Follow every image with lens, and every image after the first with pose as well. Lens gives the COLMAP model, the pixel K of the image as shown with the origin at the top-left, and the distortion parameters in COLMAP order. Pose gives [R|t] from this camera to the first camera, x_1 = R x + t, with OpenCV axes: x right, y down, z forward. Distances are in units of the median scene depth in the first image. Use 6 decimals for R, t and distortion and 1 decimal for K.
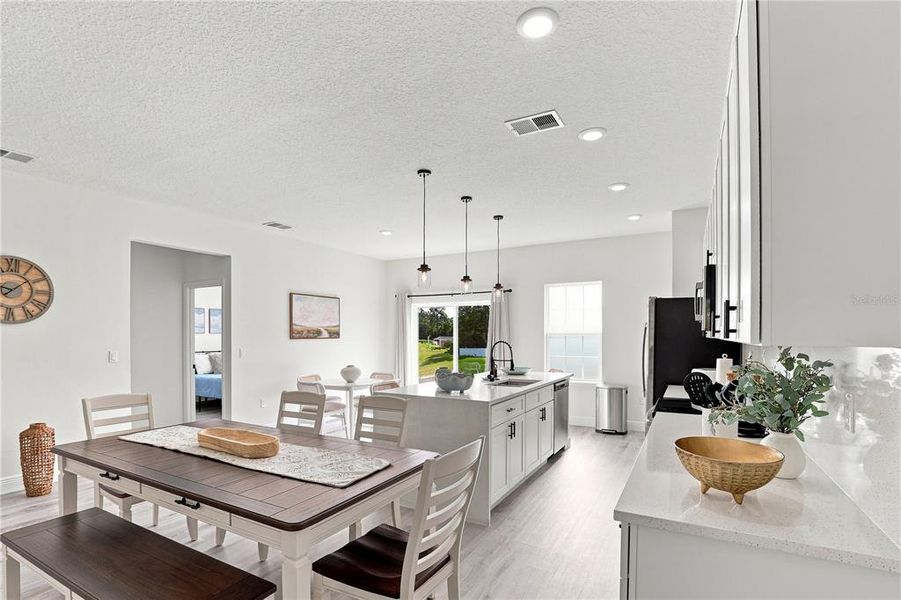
lens RADIAL K [[438.3, 0, 450.4], [0, 438.3, 339.2], [0, 0, 1]] dist [-0.030347, -0.000094]
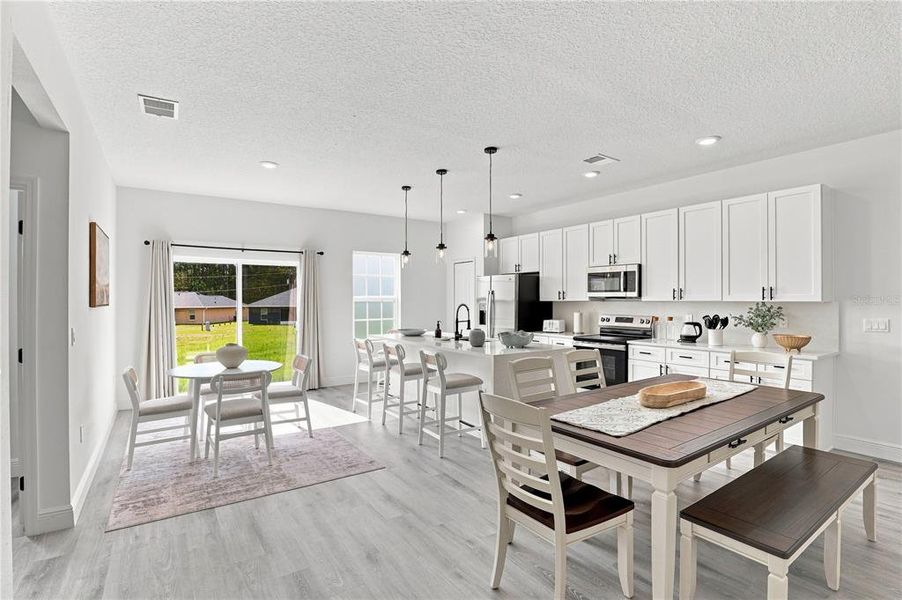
lens RADIAL K [[422.7, 0, 447.9], [0, 422.7, 300.2], [0, 0, 1]] dist [-0.032509, 0.000016]
pose [[0.450025, -0.002043, 0.893014, -0.721127], [0.010440, 0.999941, -0.002973, -0.003206], [-0.892955, 0.010661, 0.450020, 0.433651]]
